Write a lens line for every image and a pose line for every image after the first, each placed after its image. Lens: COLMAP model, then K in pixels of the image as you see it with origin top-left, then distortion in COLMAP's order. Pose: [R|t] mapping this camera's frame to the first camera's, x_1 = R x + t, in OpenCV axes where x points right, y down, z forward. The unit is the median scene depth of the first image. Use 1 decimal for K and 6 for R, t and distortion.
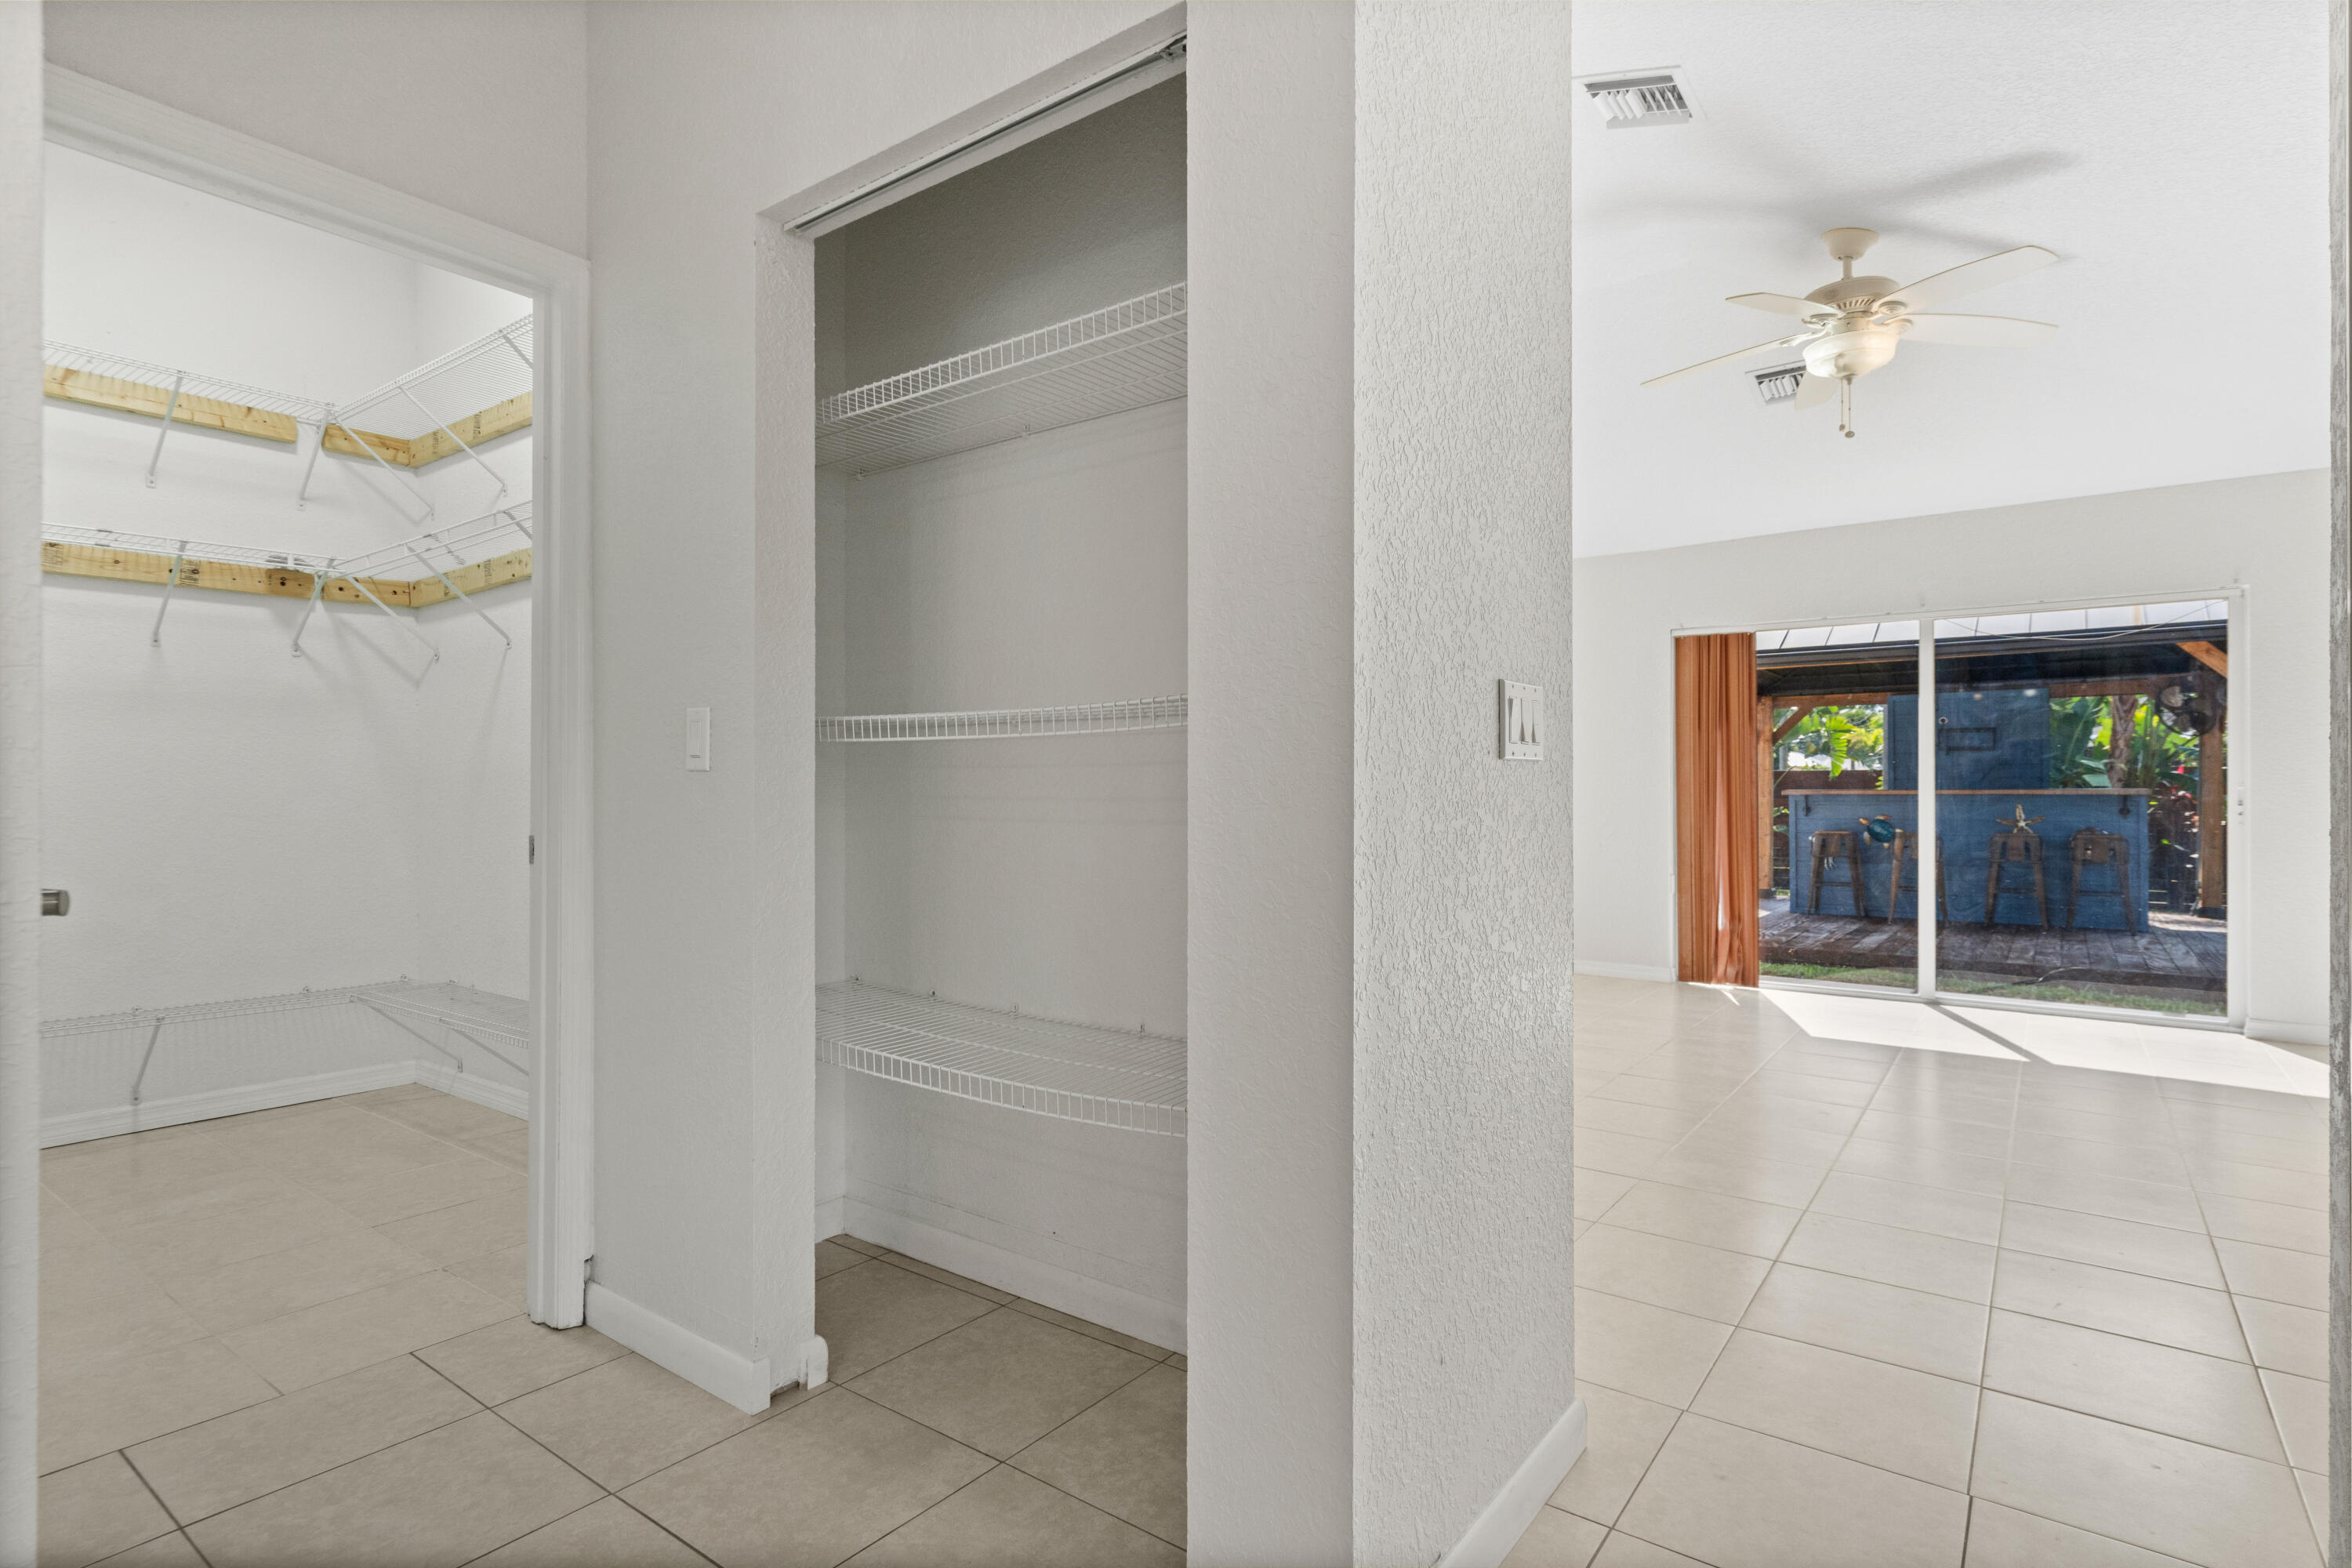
lens RADIAL K [[1165.4, 0, 1174.3], [0, 1165.4, 793.1], [0, 0, 1]] dist [0.003206, 0.000694]
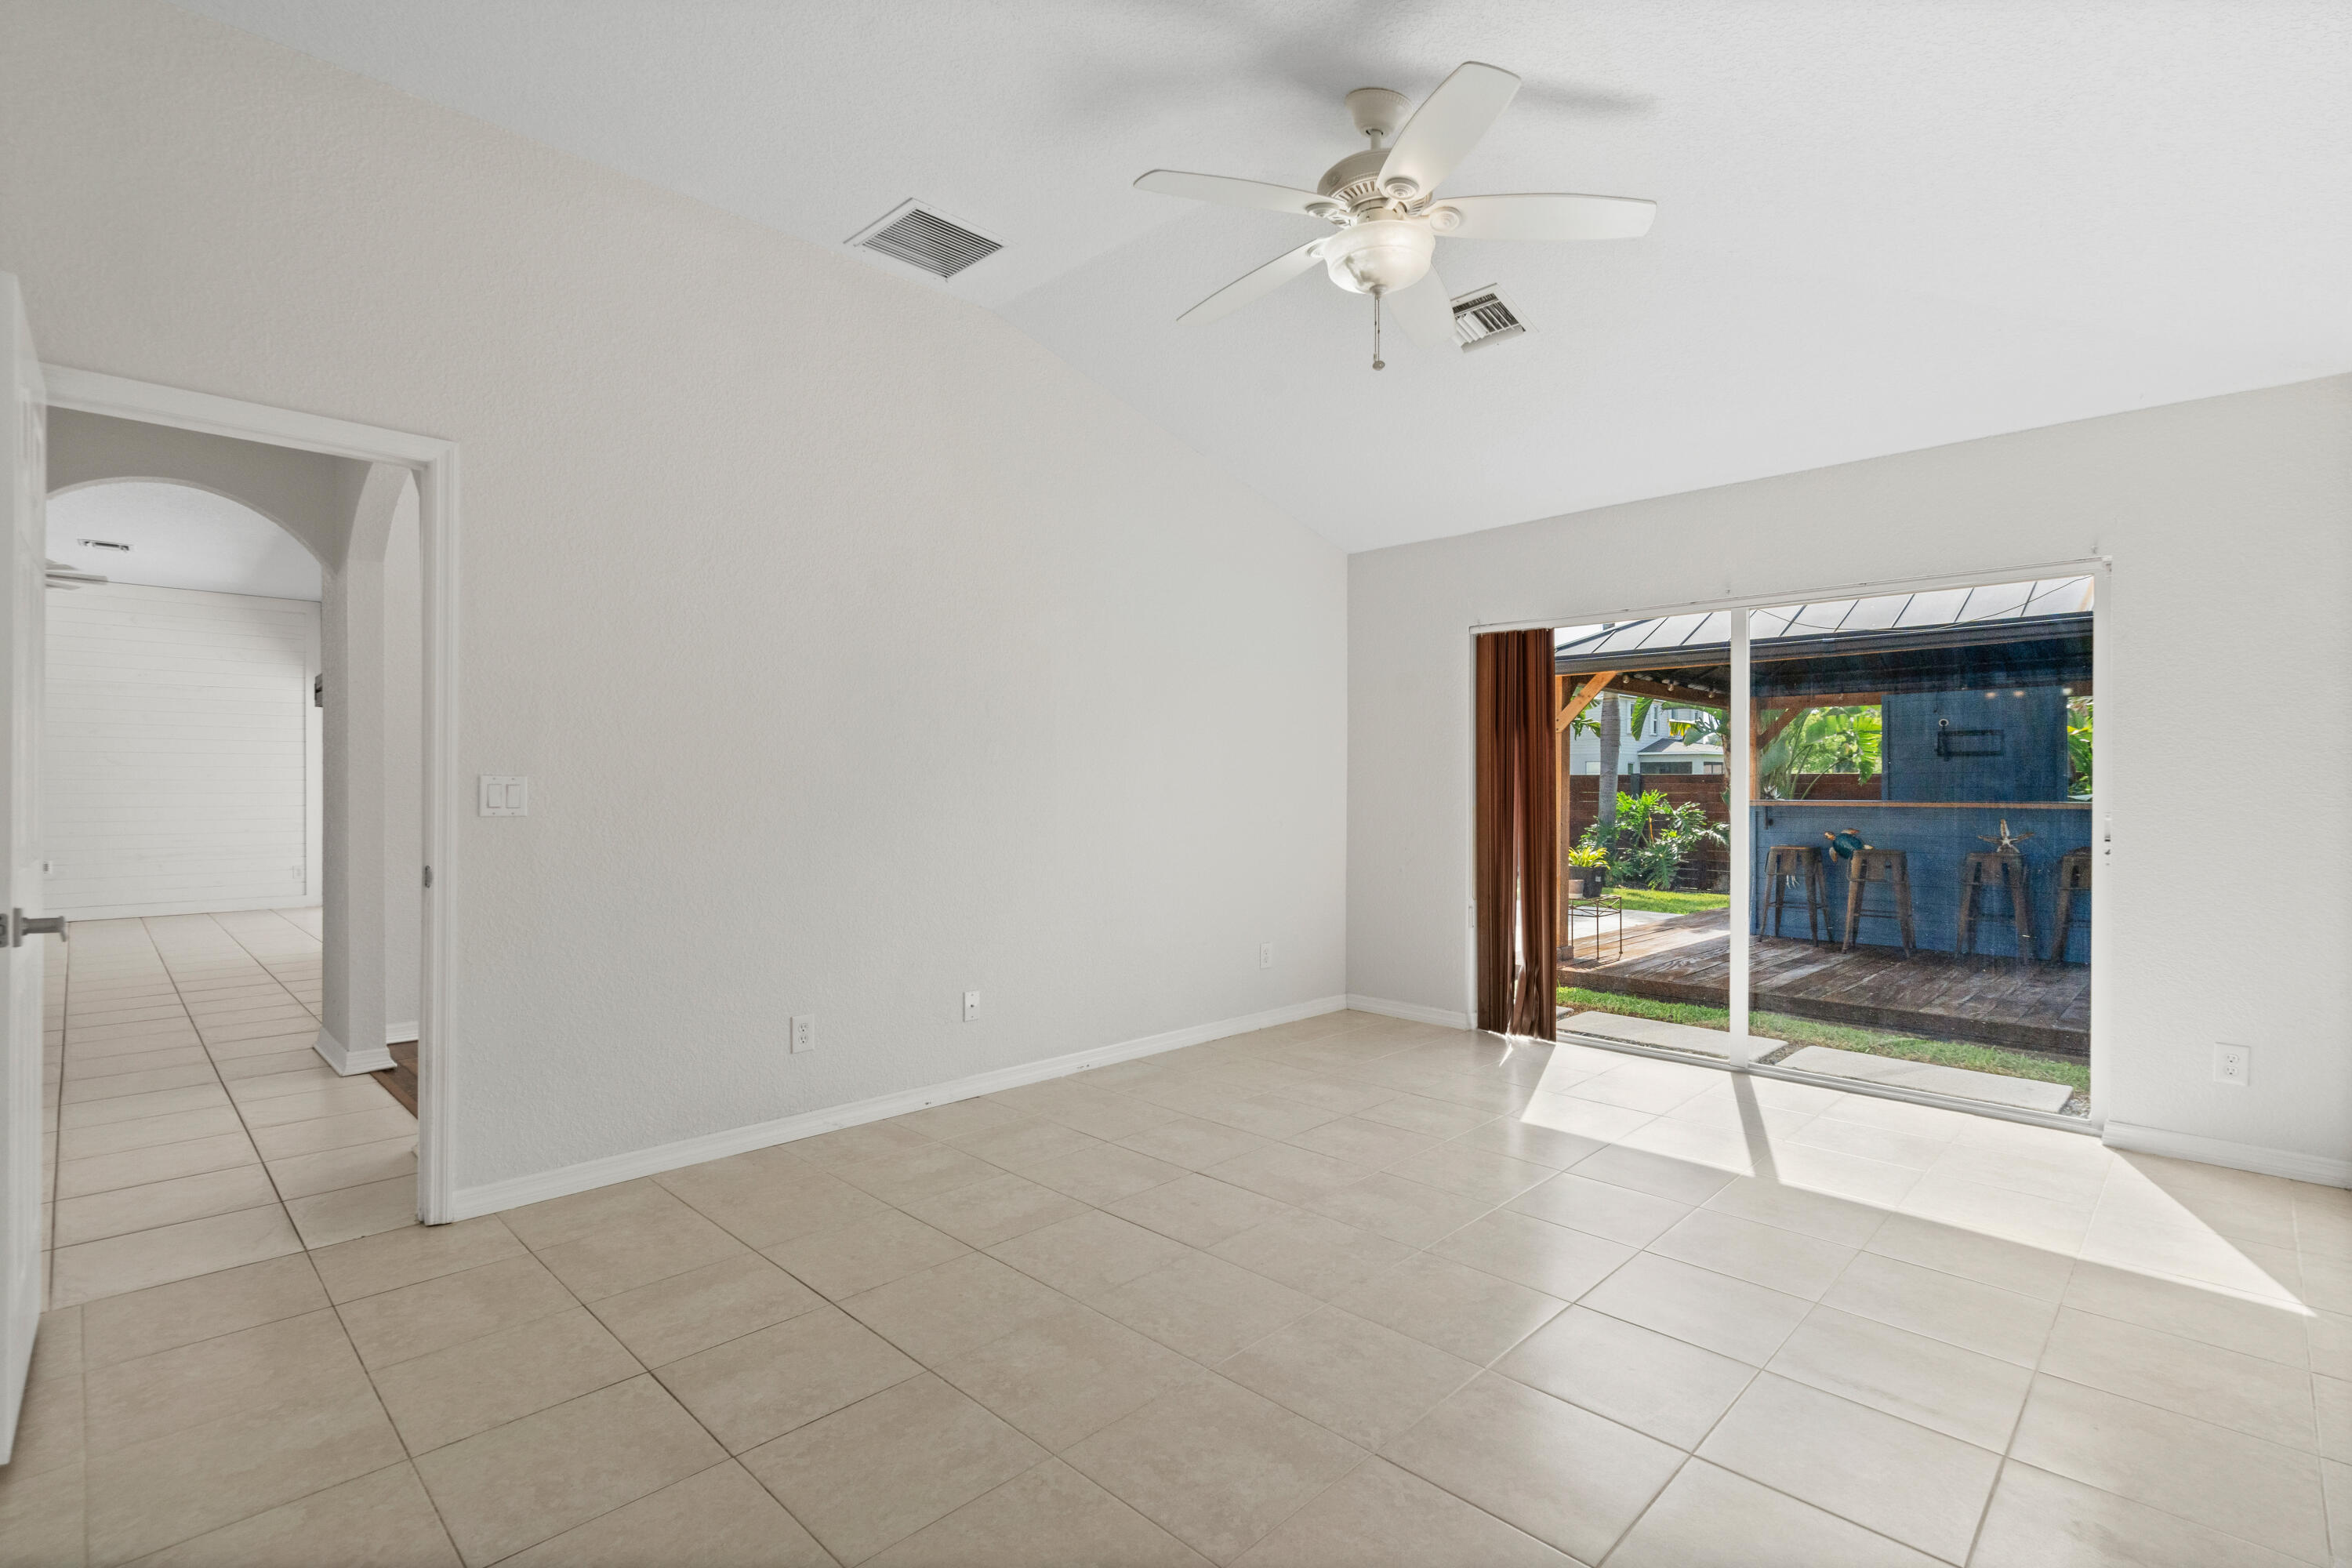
lens RADIAL K [[1081.0, 0, 1179.4], [0, 1081.0, 786.2], [0, 0, 1]] dist [-0.003197, -0.000100]
pose [[0.991677, 0.005826, -0.128622, 0.322110], [-0.005569, 0.999982, 0.002365, -0.021302], [0.128634, -0.001629, 0.991691, 0.171550]]
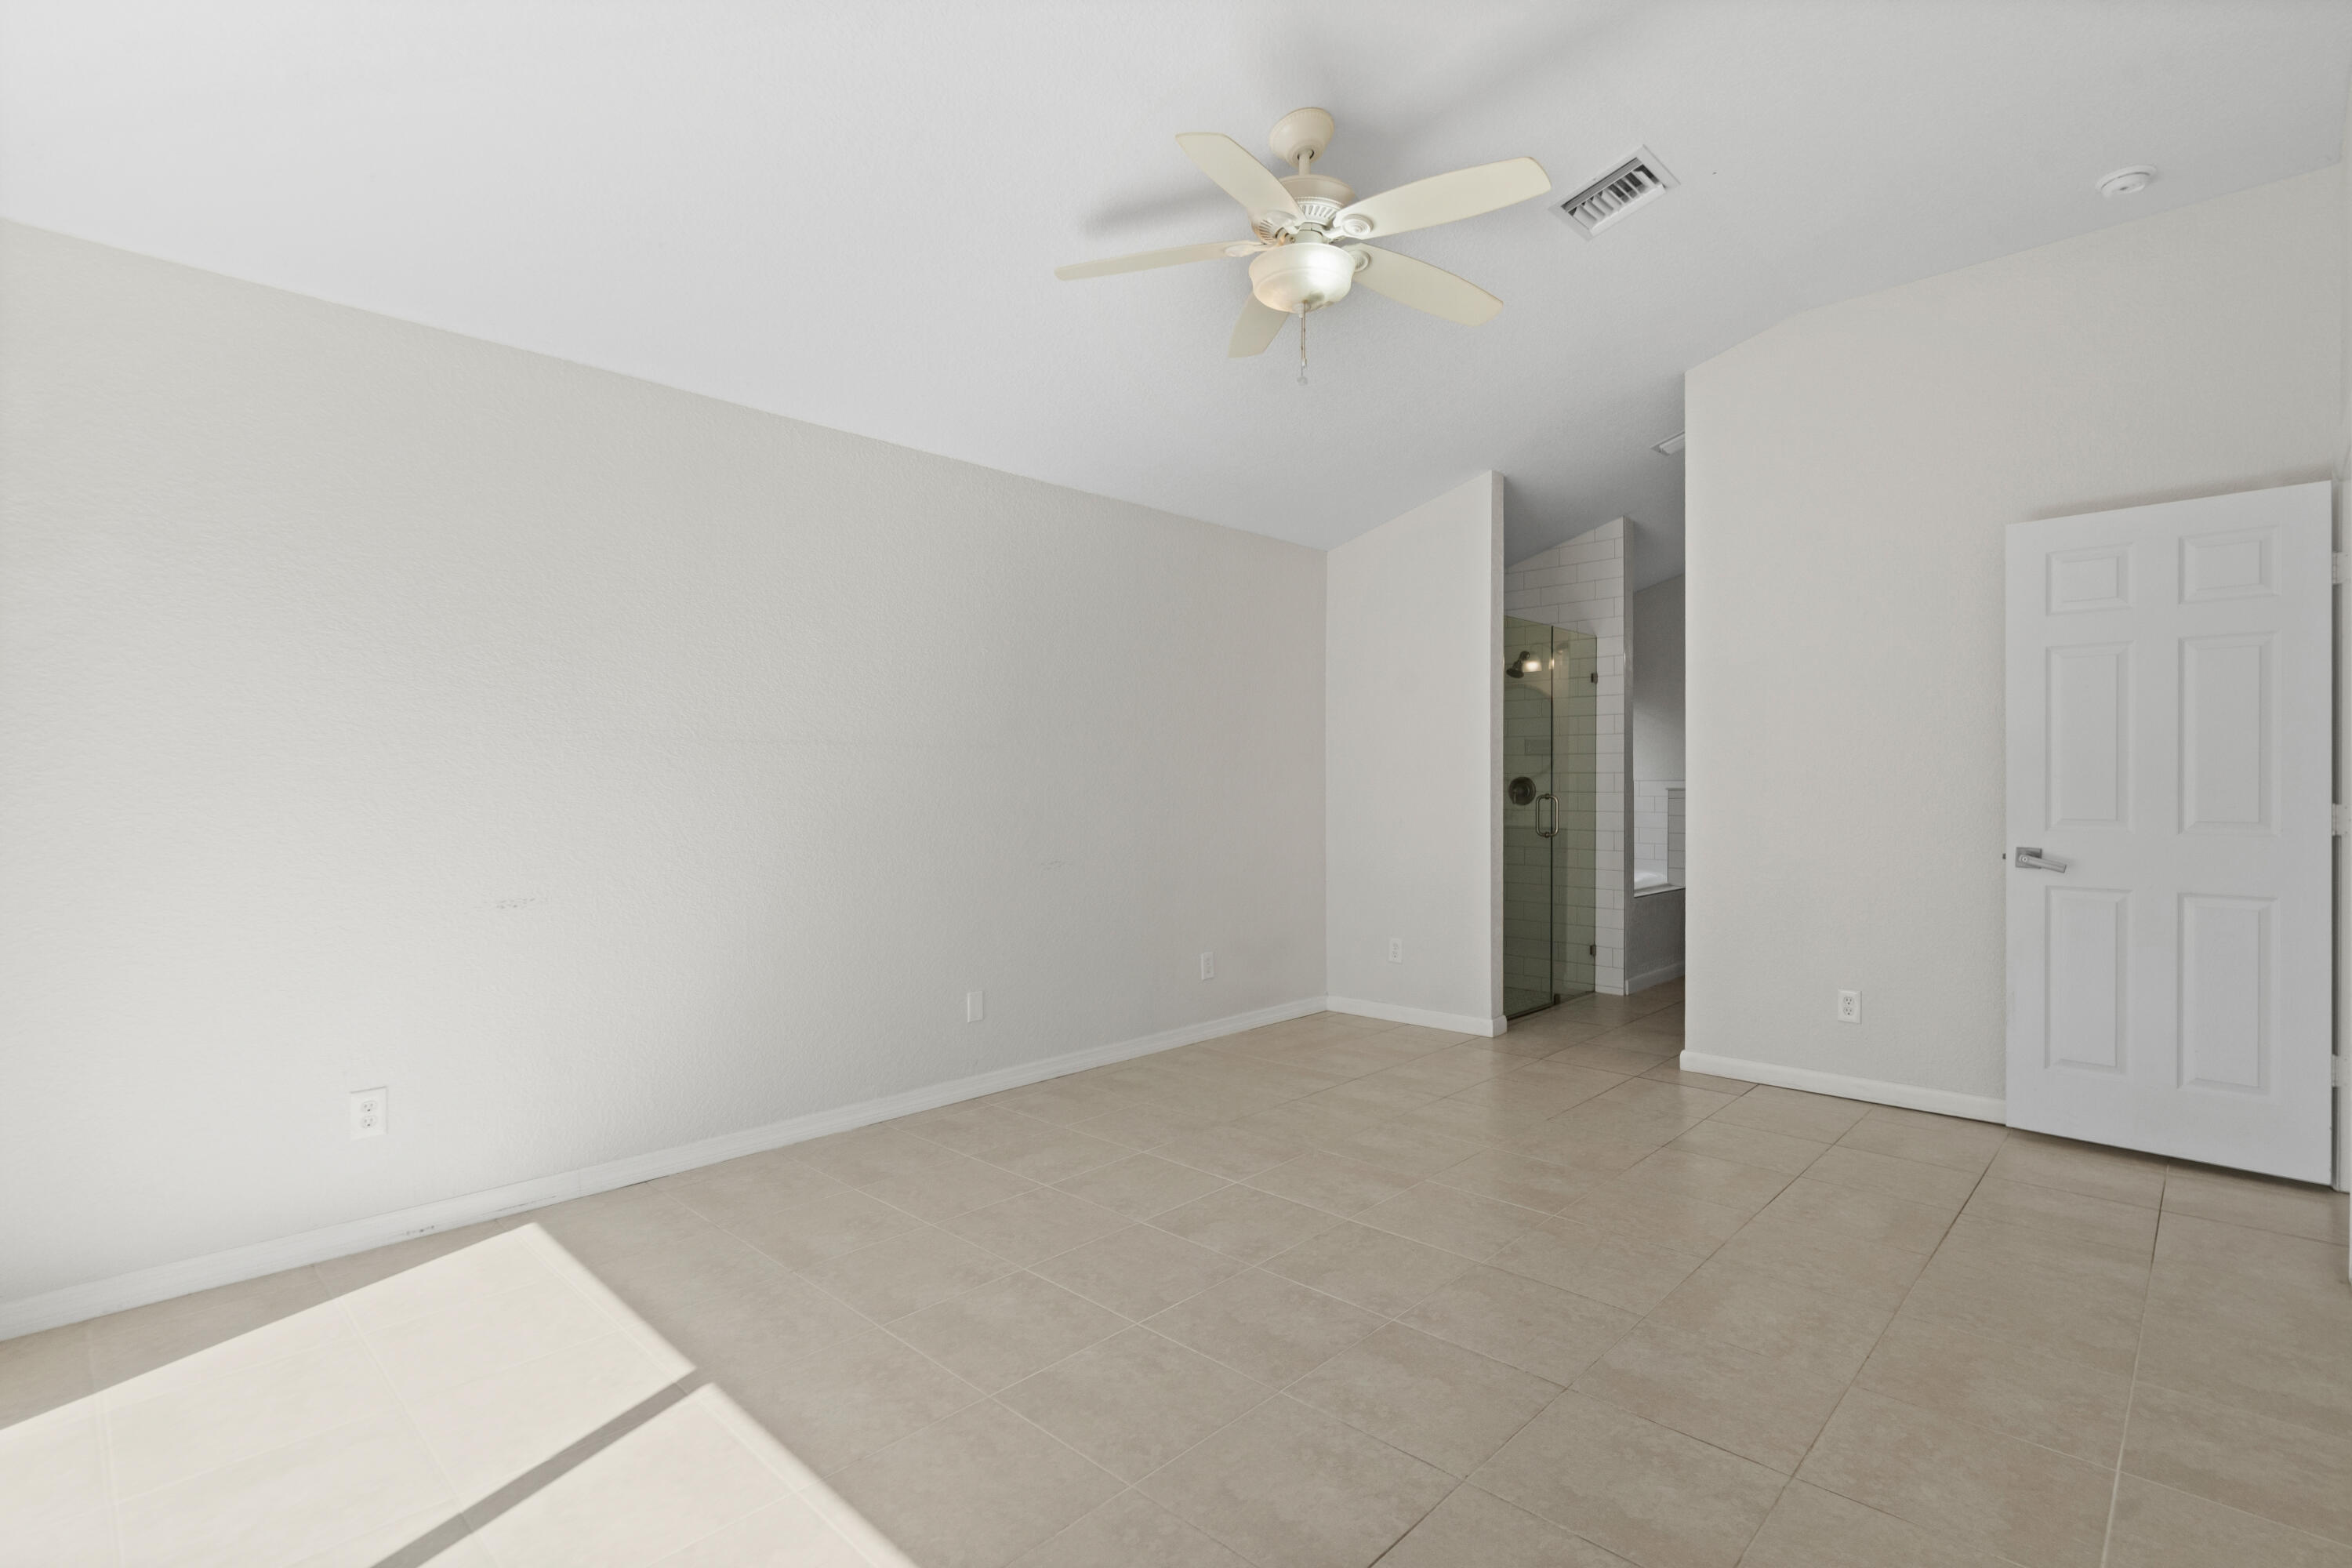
lens RADIAL K [[1081.0, 0, 1179.4], [0, 1081.0, 786.2], [0, 0, 1]] dist [-0.003197, -0.000100]
pose [[-0.992934, 0.004430, 0.118583, 0.342348], [0.004578, 0.999989, 0.000972, -0.021055], [-0.118577, 0.001508, -0.992944, 1.027162]]
